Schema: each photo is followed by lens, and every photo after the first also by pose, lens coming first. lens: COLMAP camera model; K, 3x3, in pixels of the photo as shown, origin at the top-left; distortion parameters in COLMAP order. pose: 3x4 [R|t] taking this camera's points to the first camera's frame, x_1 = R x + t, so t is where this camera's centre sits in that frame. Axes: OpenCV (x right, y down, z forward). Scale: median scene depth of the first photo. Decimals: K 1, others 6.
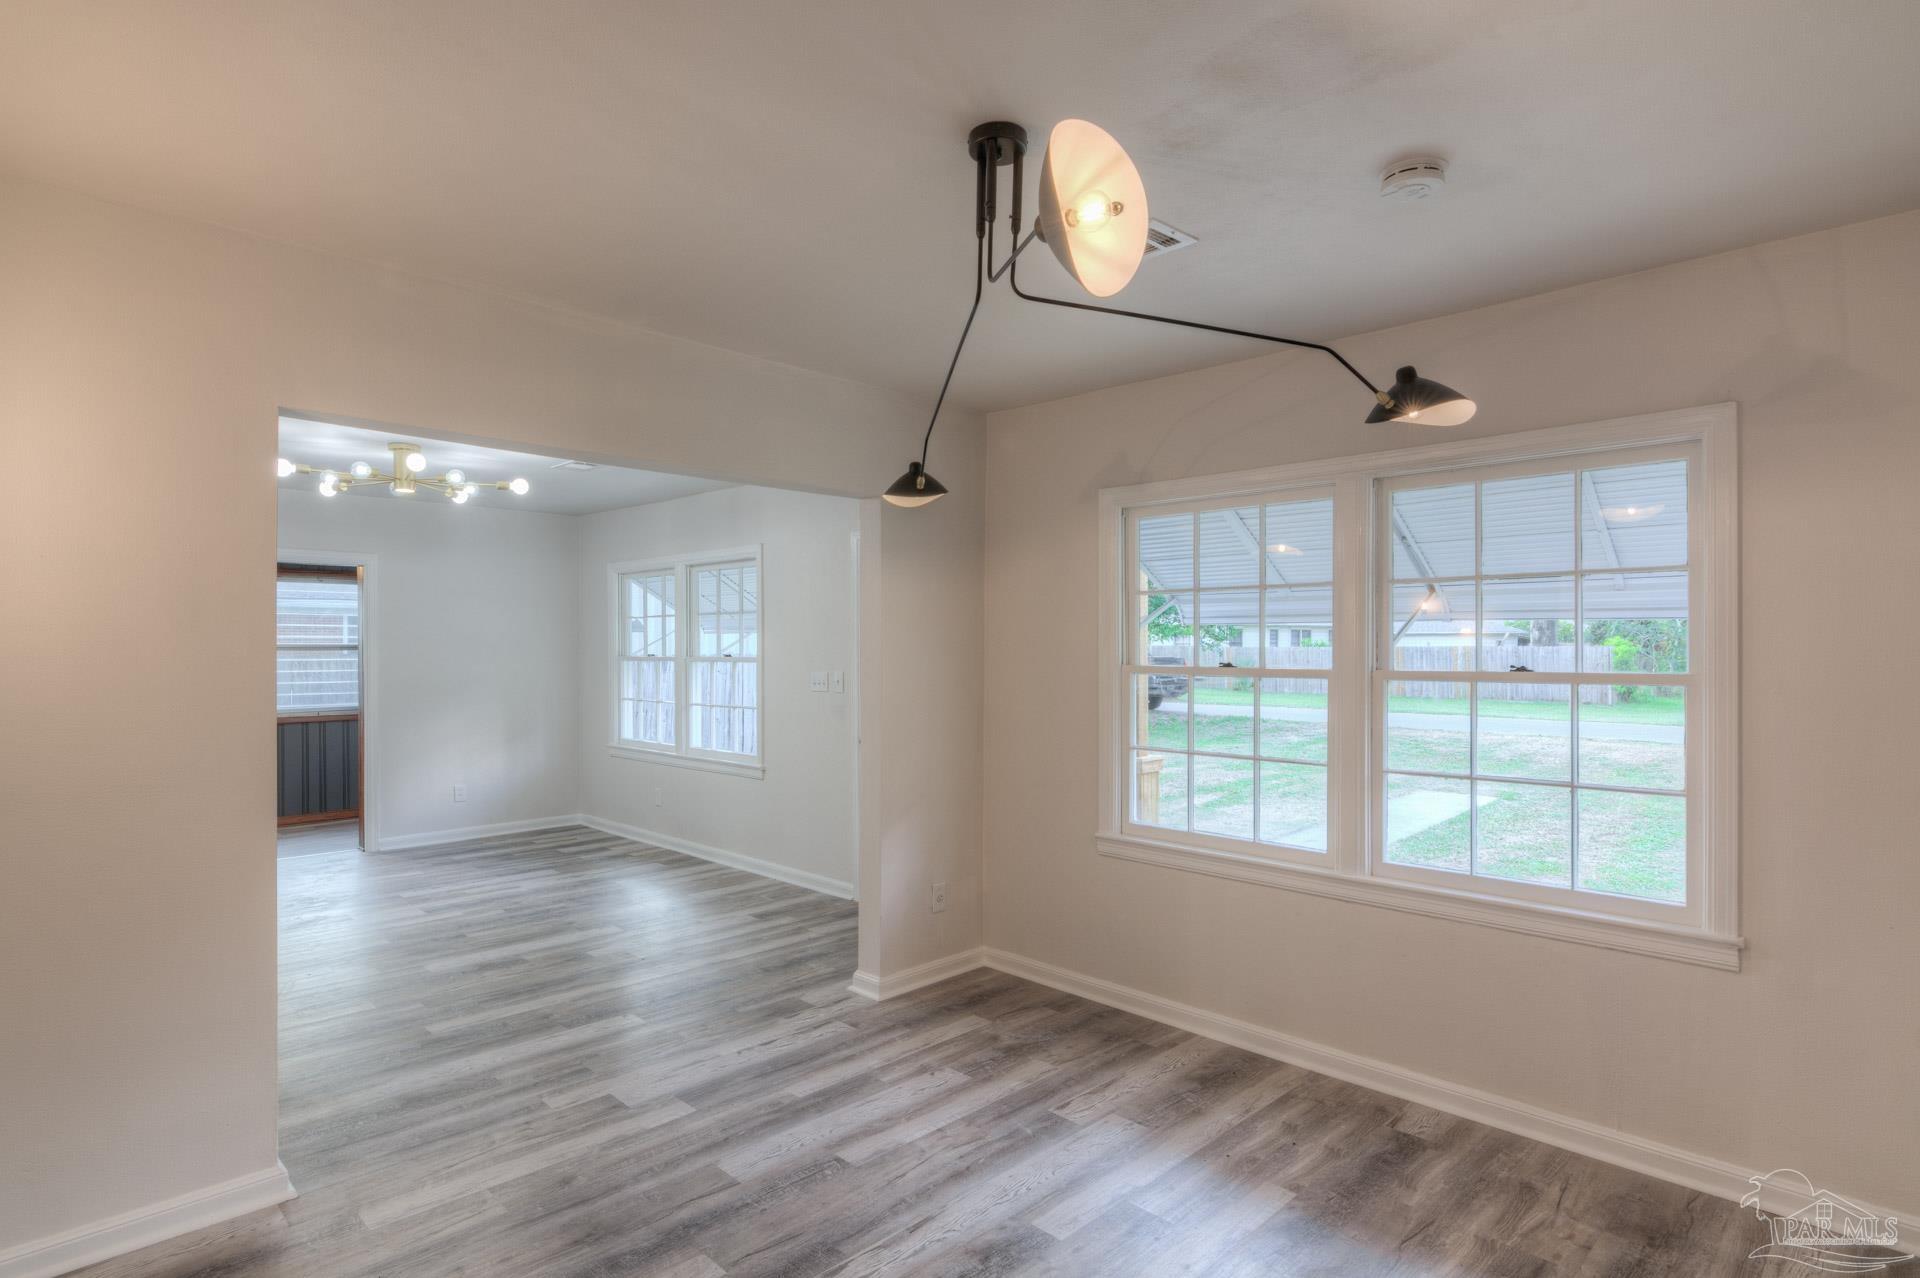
lens RADIAL K [[996.3, 0, 948.7], [0, 996.3, 648.5], [0, 0, 1]] dist [0.009496, -0.003042]
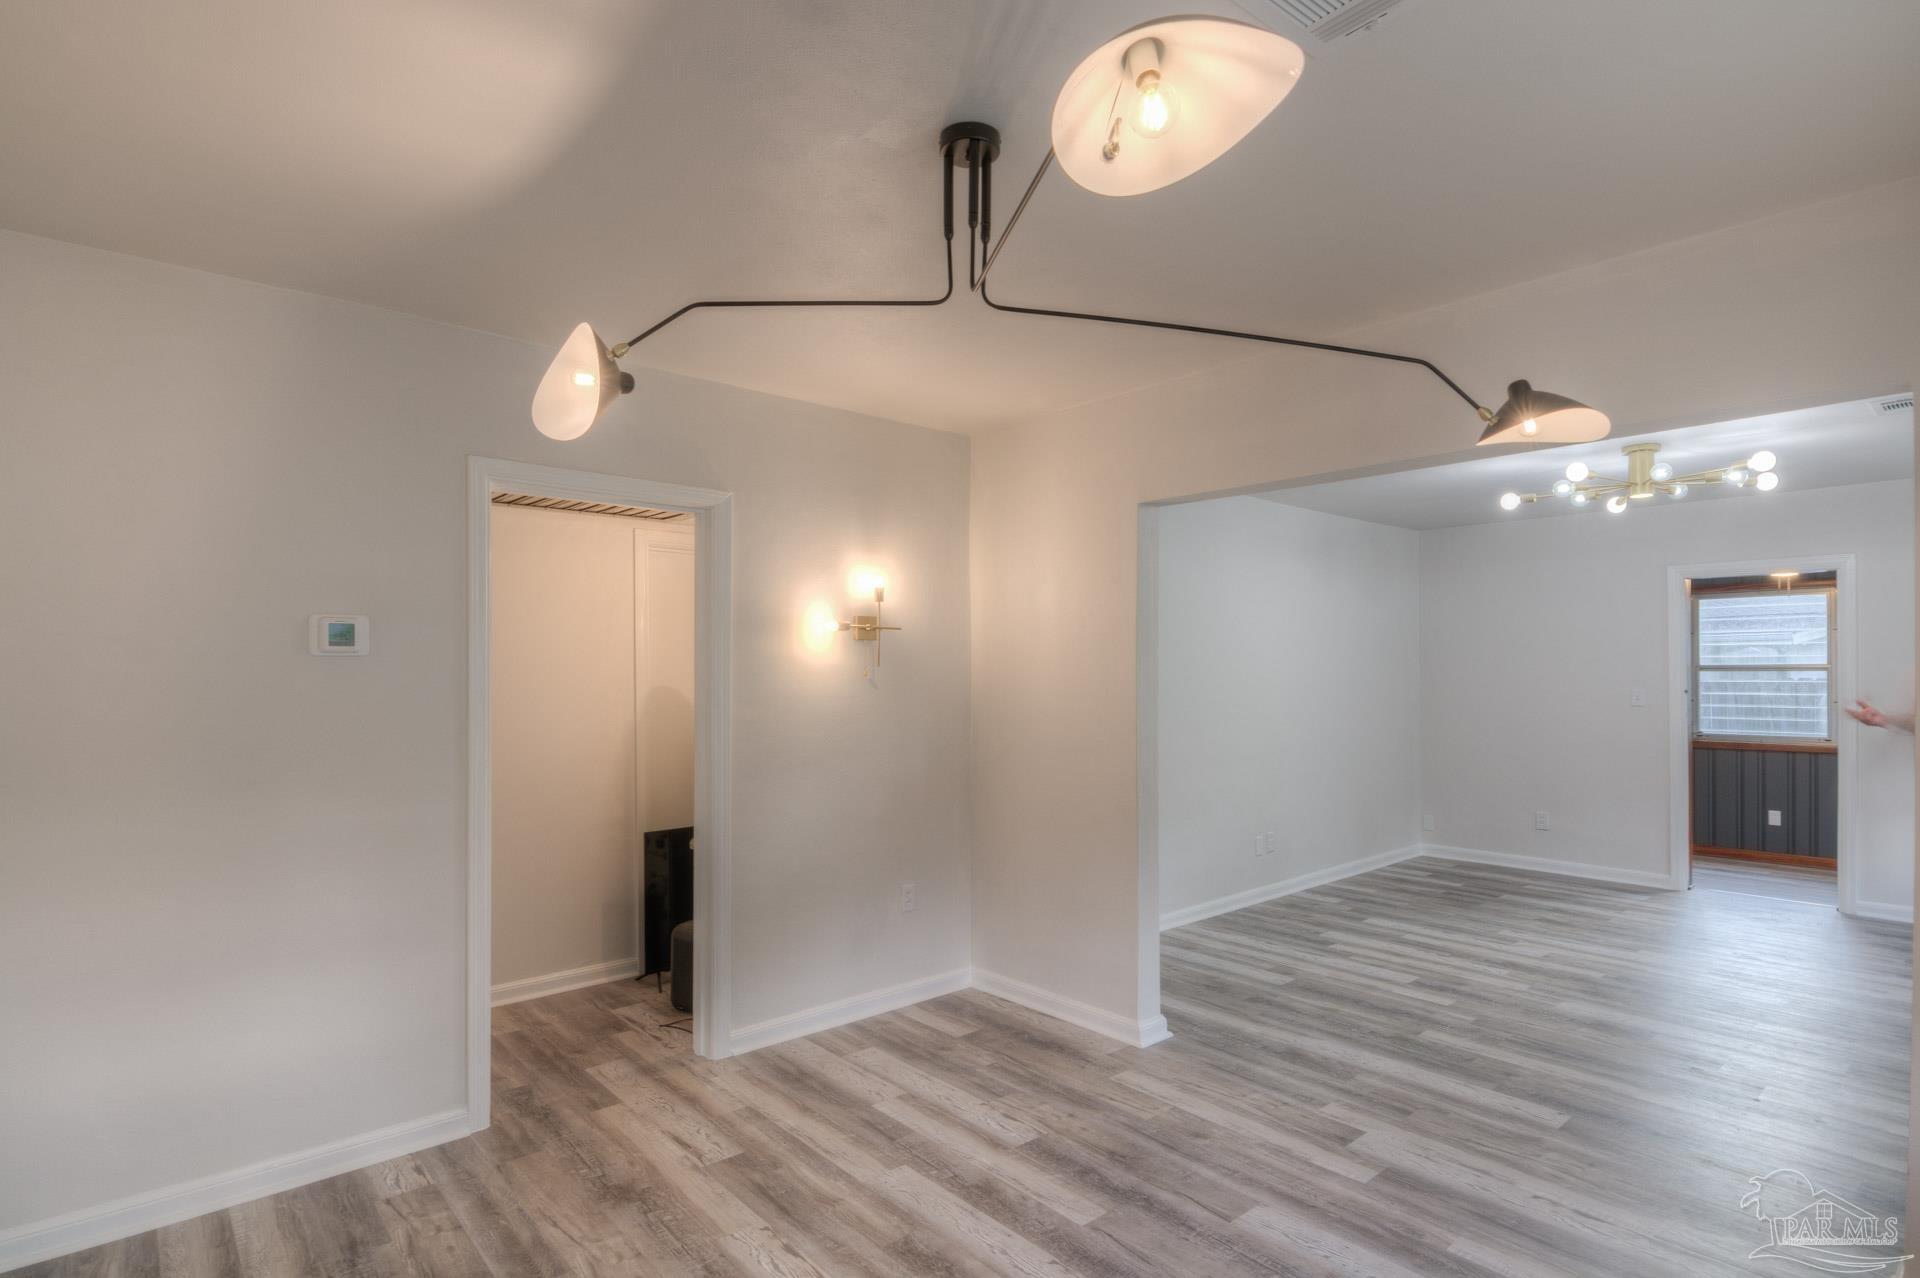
lens RADIAL K [[996.3, 0, 952.7], [0, 996.3, 644.5], [0, 0, 1]] dist [0.009496, -0.003042]
pose [[-0.067122, -0.020835, -0.997527, 0.647467], [-0.000895, 0.999783, -0.020822, -0.005125], [0.997744, -0.000505, -0.067126, 0.651529]]
